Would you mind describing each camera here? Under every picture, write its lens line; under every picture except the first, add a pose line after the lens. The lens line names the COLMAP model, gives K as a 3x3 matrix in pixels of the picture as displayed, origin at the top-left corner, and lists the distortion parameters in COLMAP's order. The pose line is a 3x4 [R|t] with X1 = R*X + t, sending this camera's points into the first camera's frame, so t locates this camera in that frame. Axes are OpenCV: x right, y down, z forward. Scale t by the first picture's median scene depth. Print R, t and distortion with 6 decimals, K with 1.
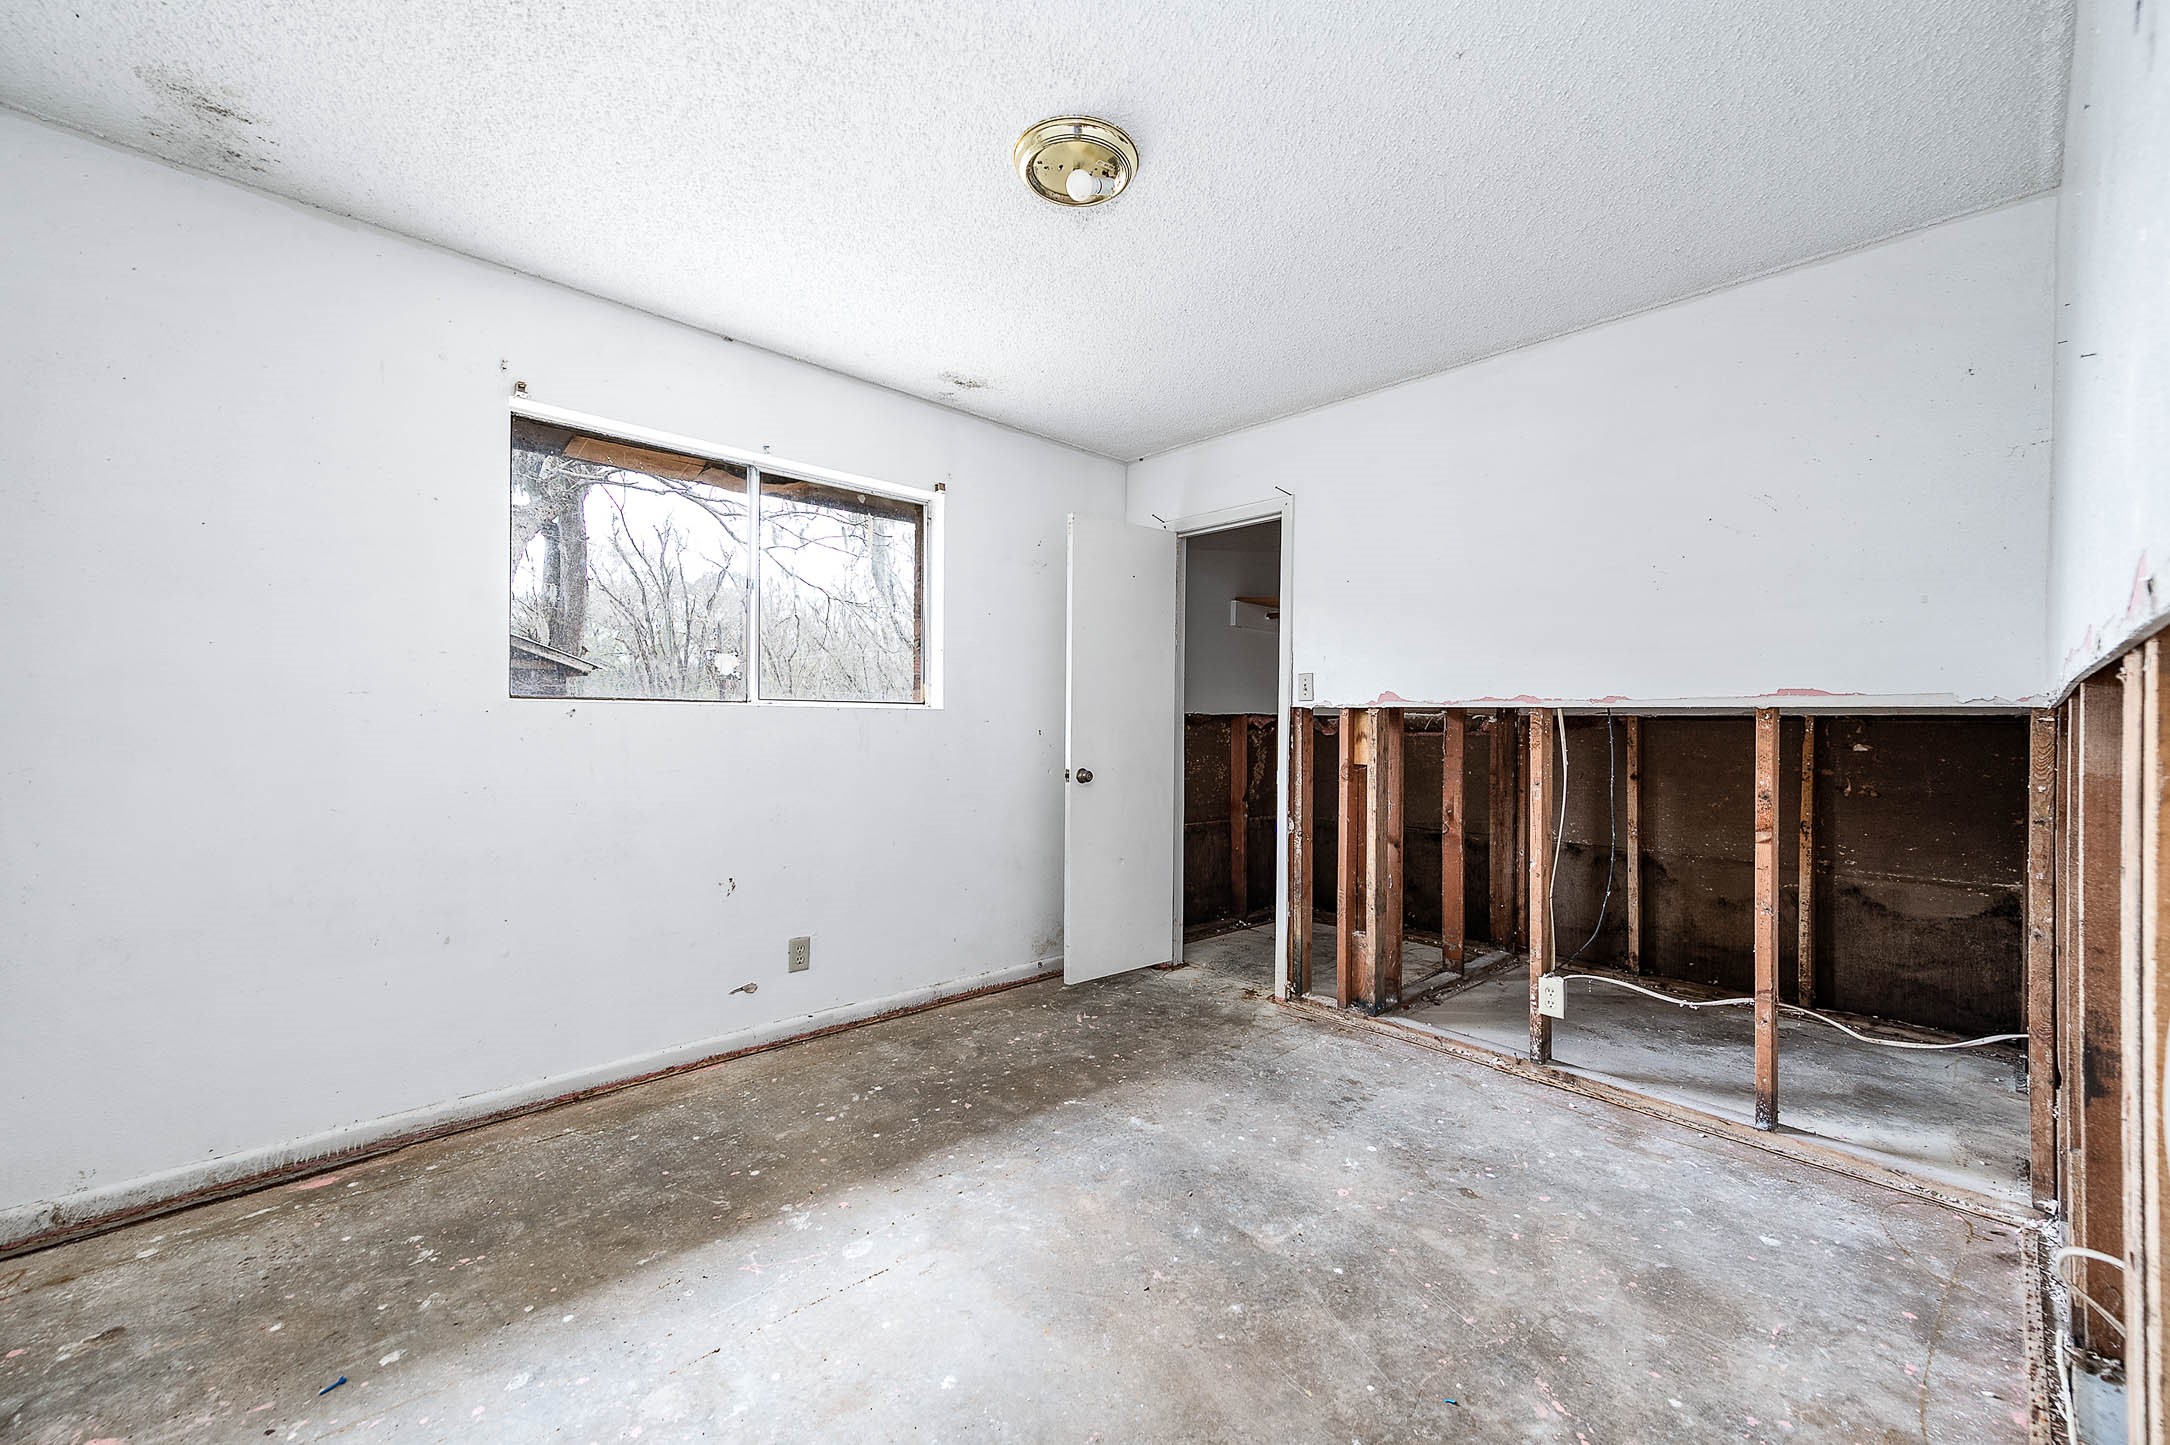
lens RADIAL K [[849.8, 0, 1085.3], [0, 849.8, 735.8], [0, 0, 1]] dist [0.012485, 0.000360]
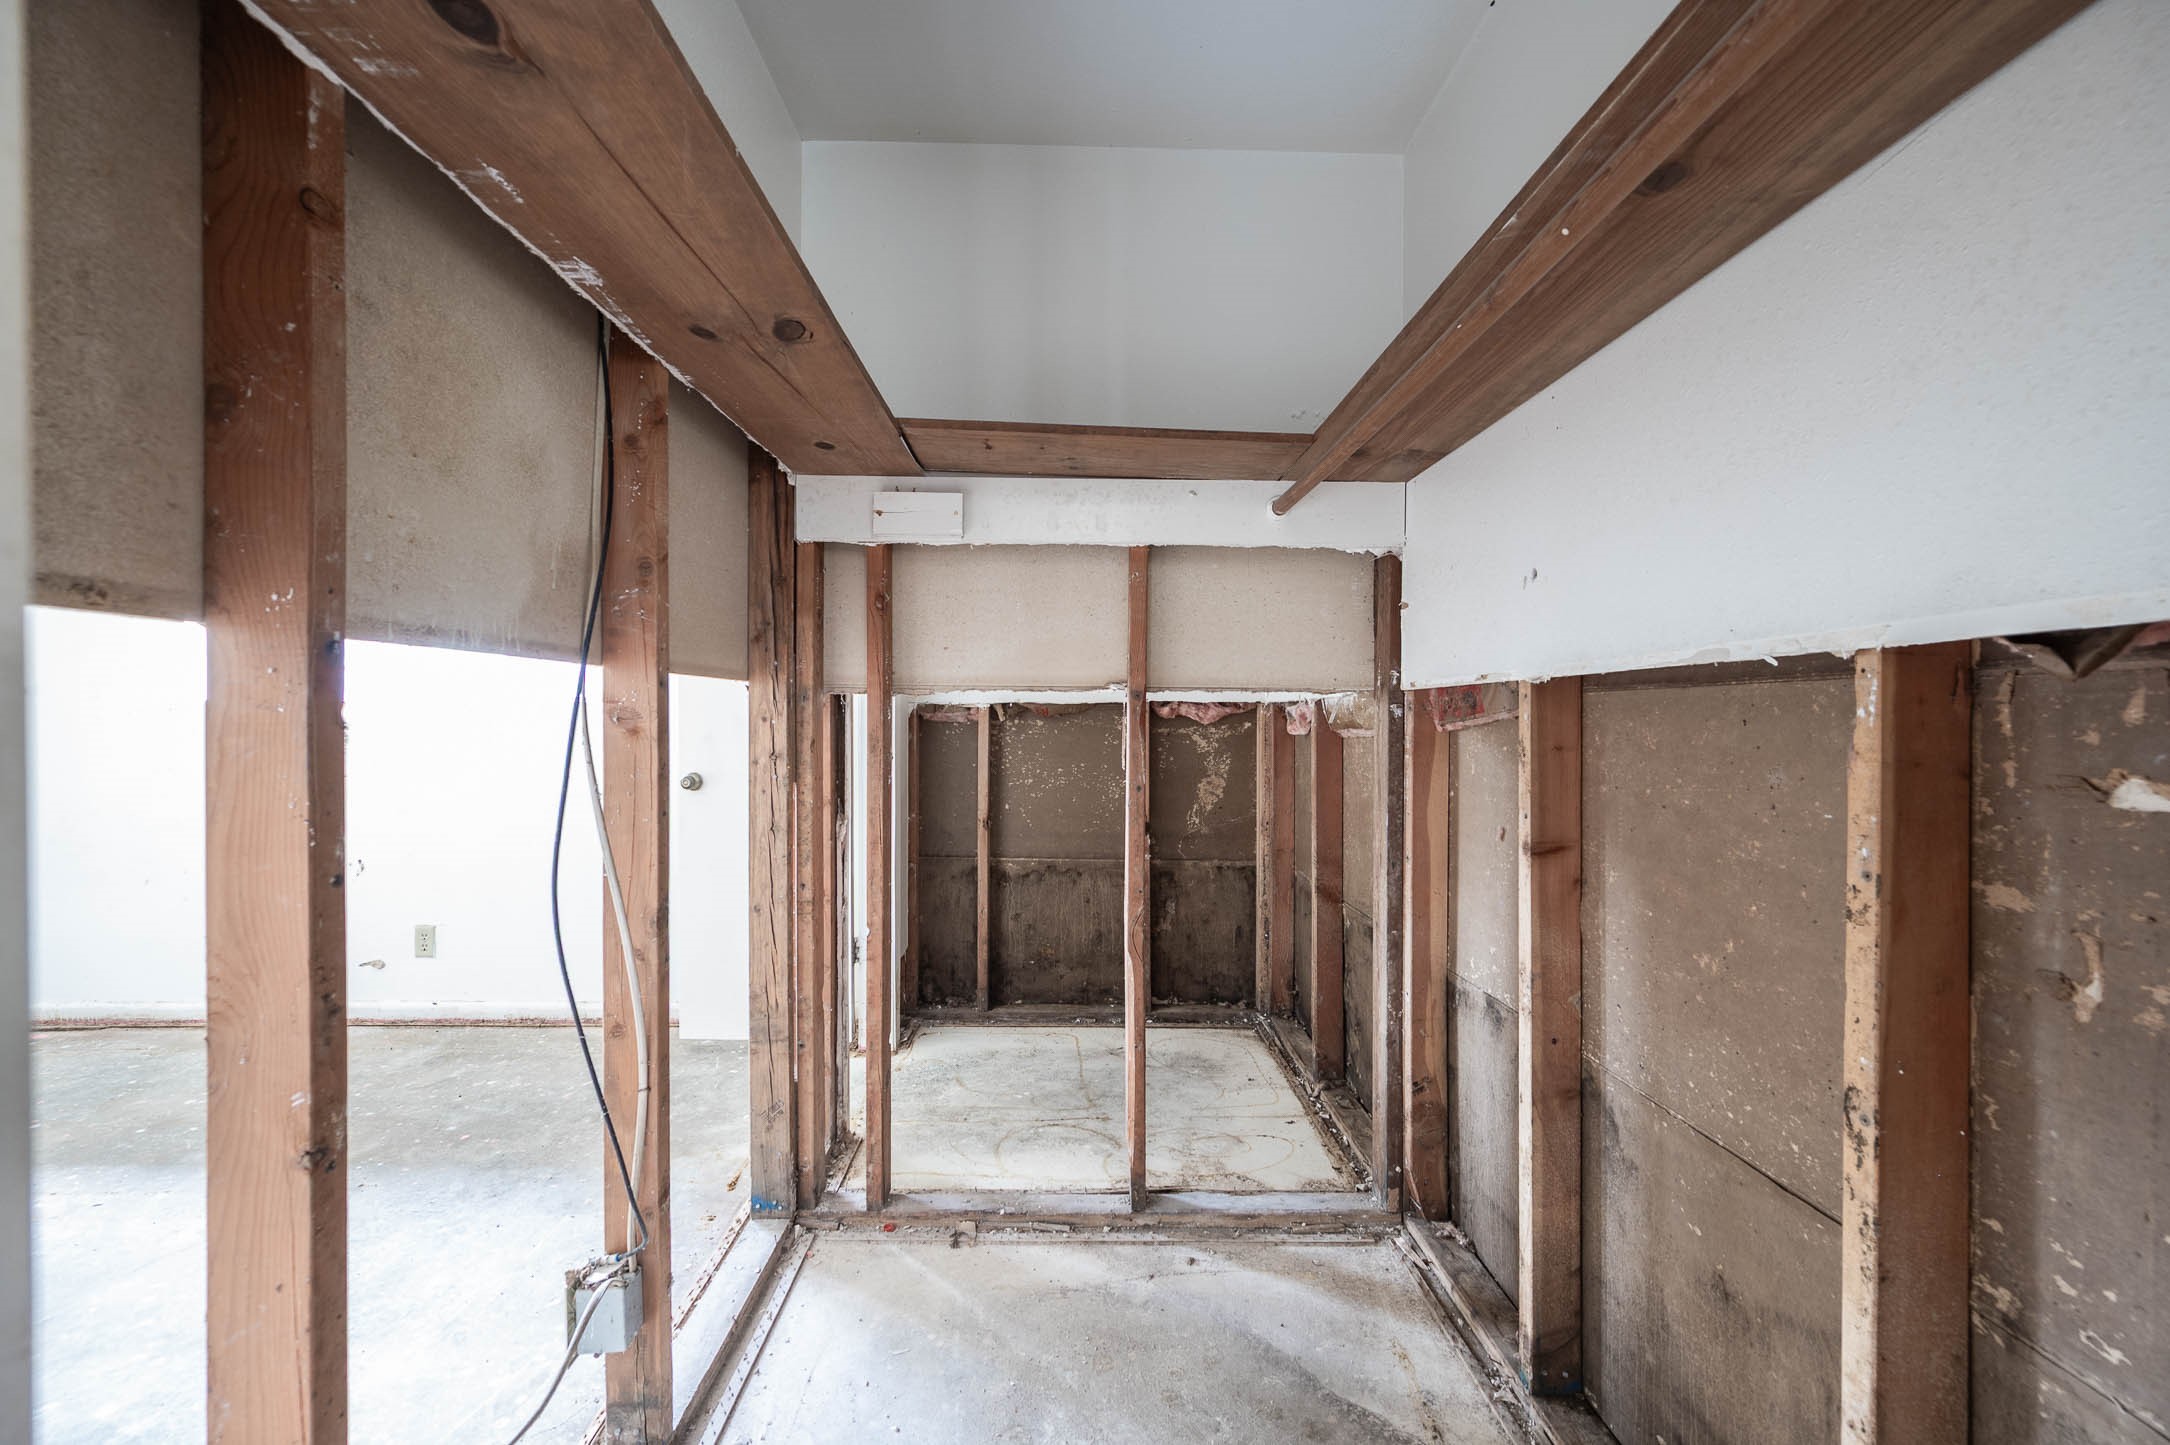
lens RADIAL K [[849.8, 0, 1085.3], [0, 849.8, 735.8], [0, 0, 1]] dist [0.012485, 0.000360]
pose [[0.740289, 0.004561, -0.672273, 0.849827], [-0.006902, 0.999976, -0.000816, 0.002275], [0.672253, 0.005244, 0.740303, 0.683886]]
